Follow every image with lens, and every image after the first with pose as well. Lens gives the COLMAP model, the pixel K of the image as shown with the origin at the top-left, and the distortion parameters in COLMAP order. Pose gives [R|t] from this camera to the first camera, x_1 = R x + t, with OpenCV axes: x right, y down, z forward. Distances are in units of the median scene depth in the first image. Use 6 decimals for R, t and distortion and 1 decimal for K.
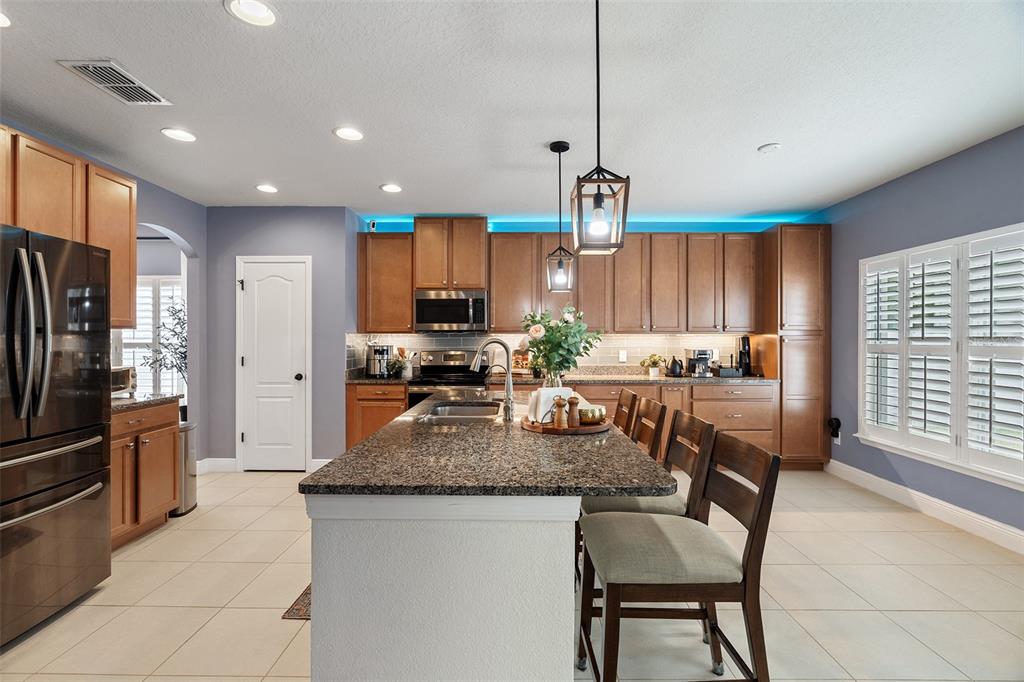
lens RADIAL K [[465.6, 0, 509.7], [0, 465.6, 338.9], [0, 0, 1]] dist [-0.008498, 0.003095]
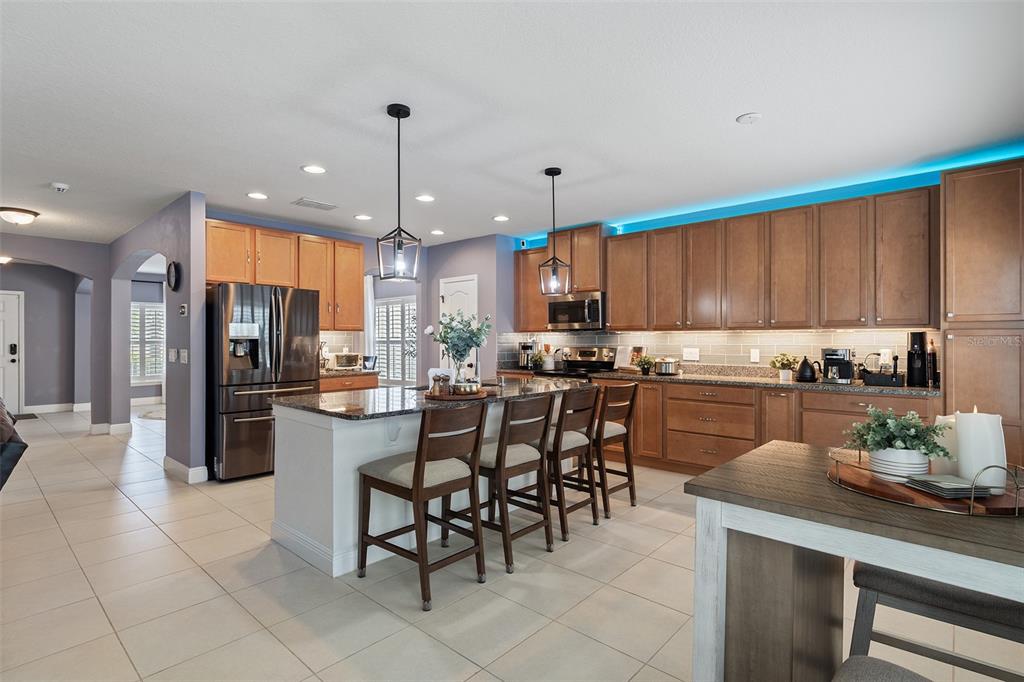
lens RADIAL K [[502.6, 0, 503.2], [0, 502.6, 339.5], [0, 0, 1]] dist [-0.000379, -0.000402]
pose [[0.742213, -0.000738, -0.670163, 0.557377], [0.001354, 0.999999, 0.000398, 0.005984], [0.670162, -0.001202, 0.742214, -0.013767]]
